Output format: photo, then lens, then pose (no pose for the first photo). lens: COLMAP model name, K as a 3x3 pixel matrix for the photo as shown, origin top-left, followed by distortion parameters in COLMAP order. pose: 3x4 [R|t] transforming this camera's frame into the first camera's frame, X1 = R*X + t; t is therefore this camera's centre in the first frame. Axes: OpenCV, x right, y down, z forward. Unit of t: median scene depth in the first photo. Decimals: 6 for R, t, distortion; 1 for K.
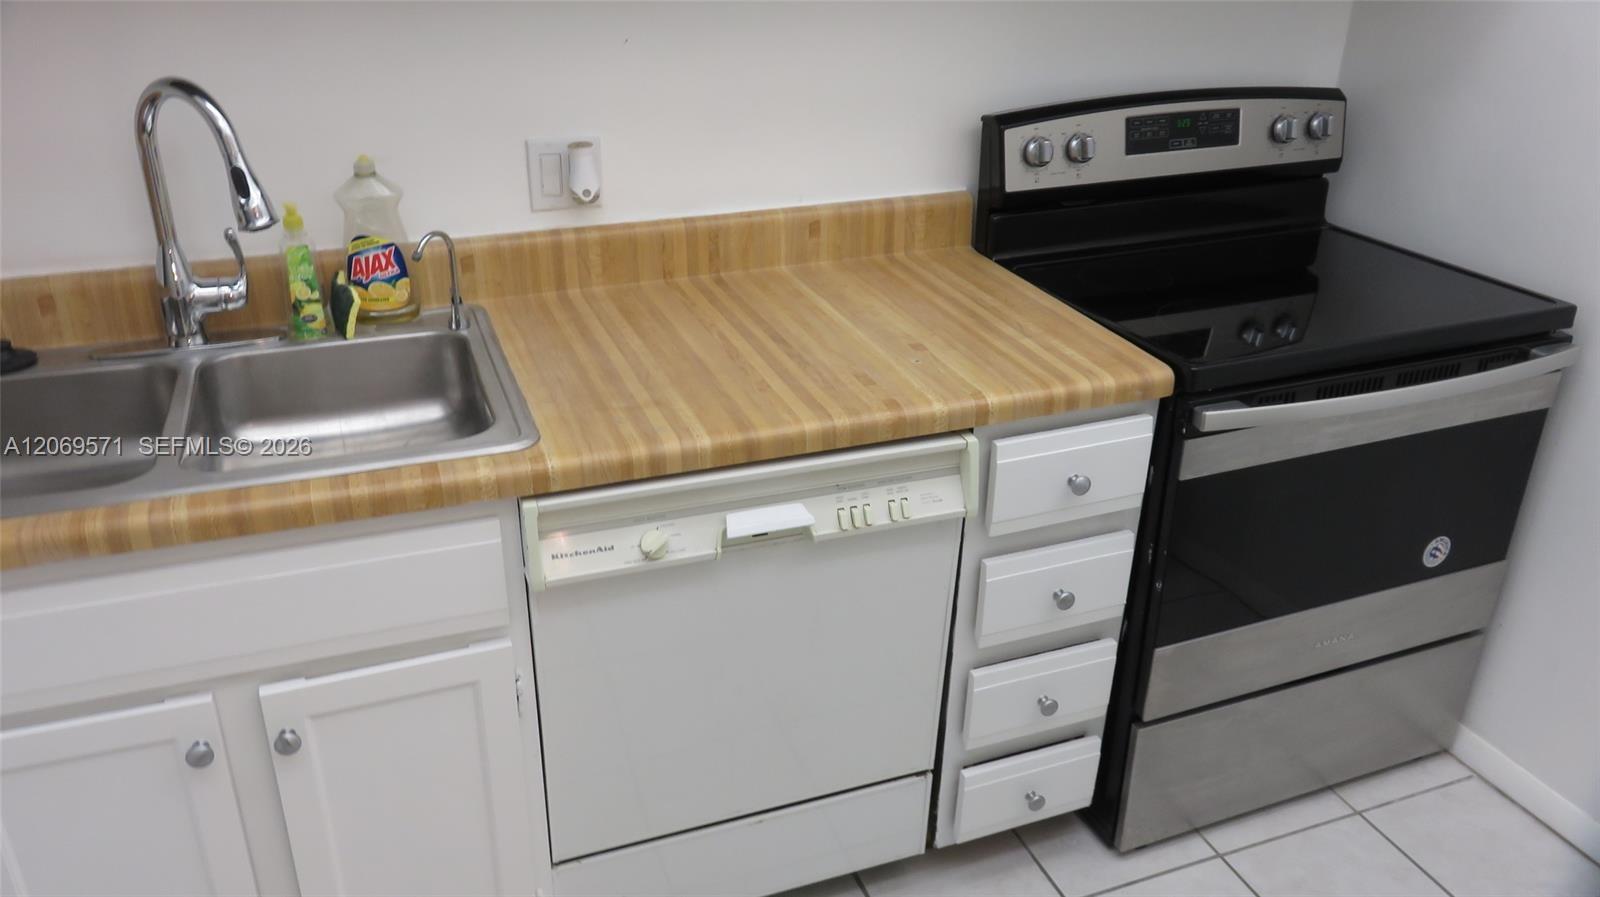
lens RADIAL K [[1205.1, 0, 800.0], [0, 1205.1, 448.5], [0, 0, 1]] dist [-0.002699, -0.000280]
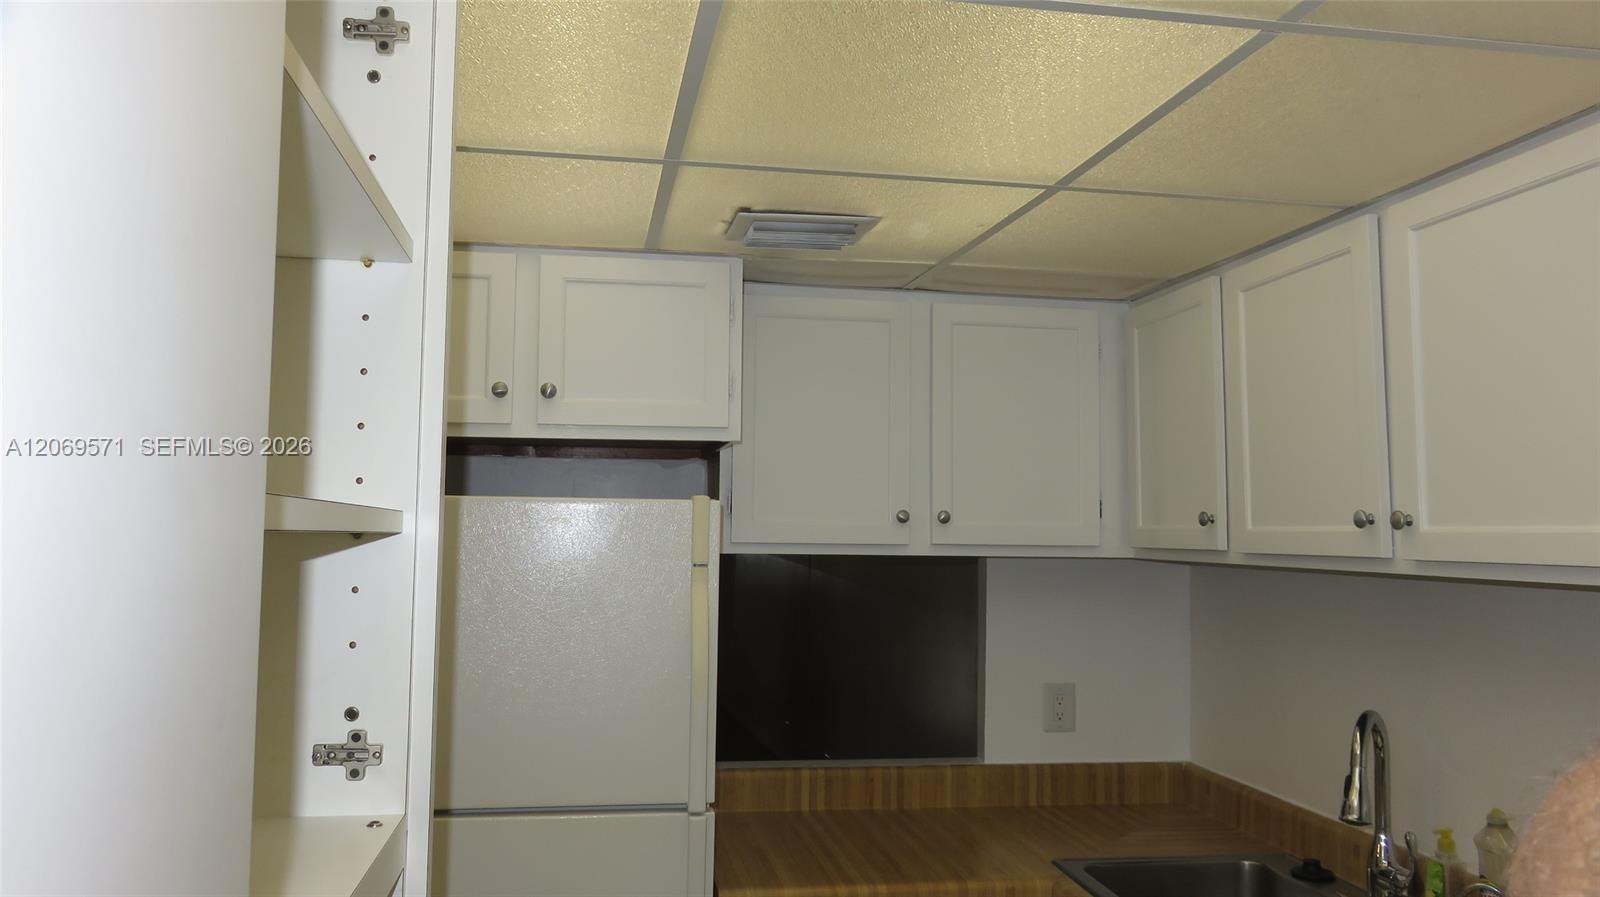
lens RADIAL K [[1205.1, 0, 800.0], [0, 1205.1, 448.5], [0, 0, 1]] dist [-0.002699, -0.000280]
pose [[-0.181341, -0.069787, -0.980941, 0.887452], [-0.431790, 0.901838, 0.015663, -0.276996], [0.883557, 0.426400, -0.193674, 0.474394]]
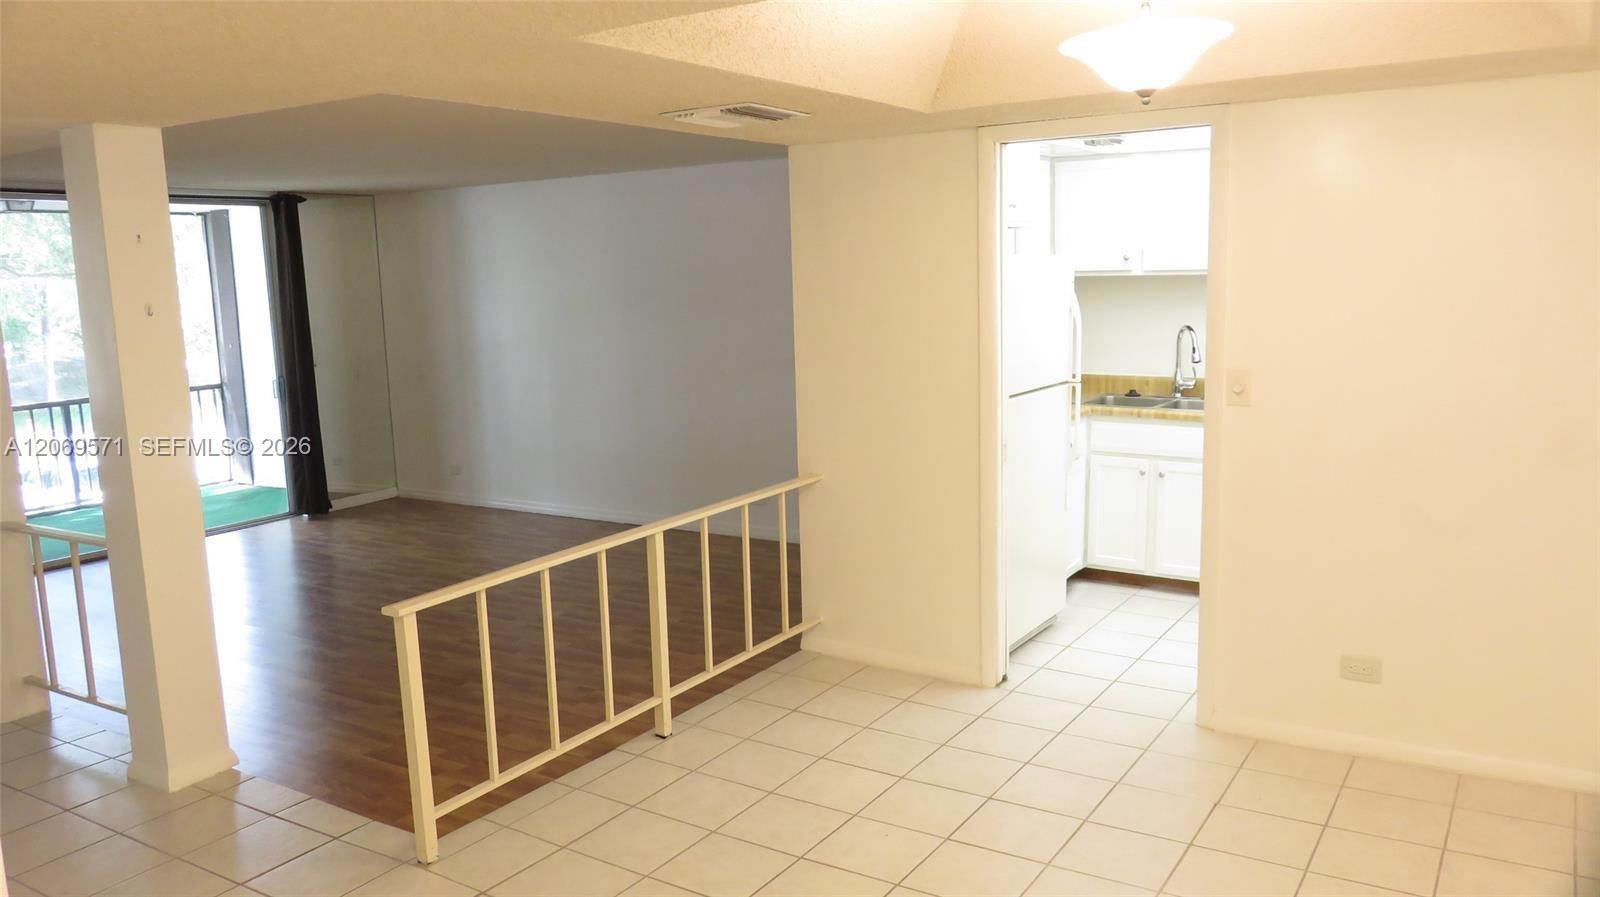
lens RADIAL K [[1205.1, 0, 800.0], [0, 1205.1, 448.5], [0, 0, 1]] dist [-0.002699, -0.000280]
pose [[0.603757, 0.099869, -0.790888, 1.645286], [-0.315920, 0.940862, -0.122363, 0.838039], [0.731896, 0.323735, 0.599603, -1.901543]]
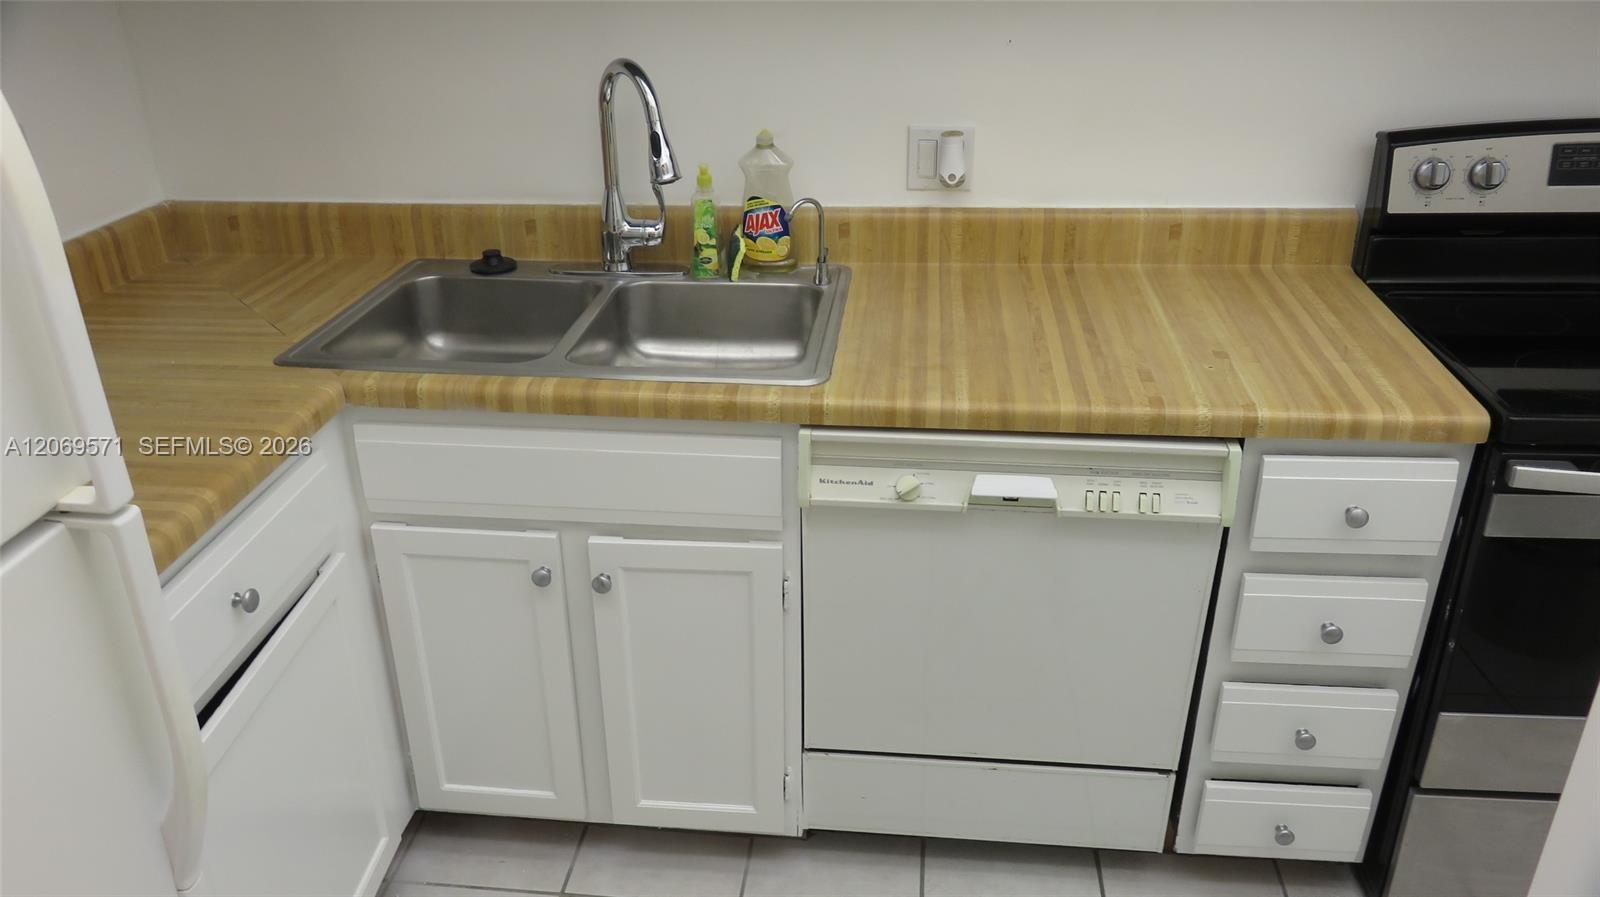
lens RADIAL K [[1206.4, 0, 805.0], [0, 1206.4, 443.3], [0, 0, 1]] dist [0.001888, 0.004192]
pose [[0.896179, 0.172435, -0.408814, 0.211378], [-0.170203, 0.984507, 0.042150, 0.005870], [0.409749, 0.031807, 0.911644, -0.065636]]
